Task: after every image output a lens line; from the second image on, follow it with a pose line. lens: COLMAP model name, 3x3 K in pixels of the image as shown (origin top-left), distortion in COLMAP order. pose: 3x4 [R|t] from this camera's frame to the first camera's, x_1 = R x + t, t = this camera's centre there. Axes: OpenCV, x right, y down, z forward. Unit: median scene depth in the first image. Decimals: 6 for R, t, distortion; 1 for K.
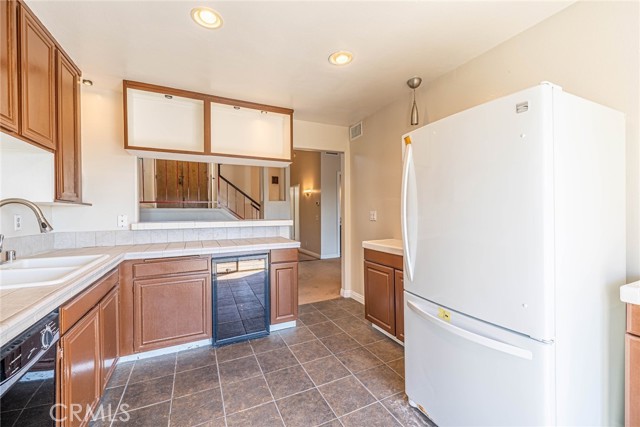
lens RADIAL K [[262.8, 0, 320.0], [0, 262.8, 213.5], [0, 0, 1]] dist [0.000201, 0.000023]
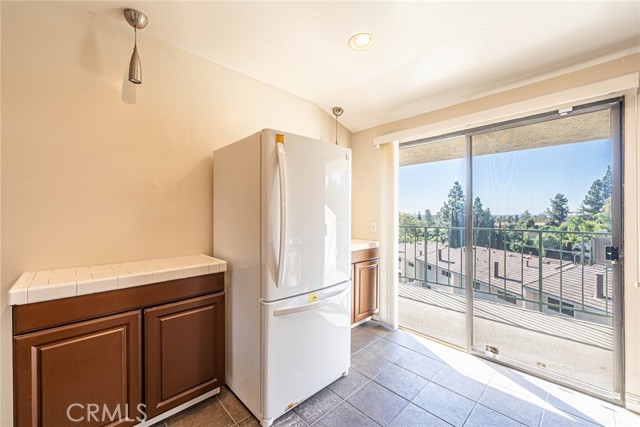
lens RADIAL K [[255.3, 0, 320.0], [0, 255.3, 213.5], [0, 0, 1]] dist [0.000862, 0.000155]
pose [[-0.307723, 0.008359, 0.951439, -0.400769], [0.014140, 0.999891, -0.004212, -0.000138], [-0.951371, 0.012157, -0.307807, 0.794413]]
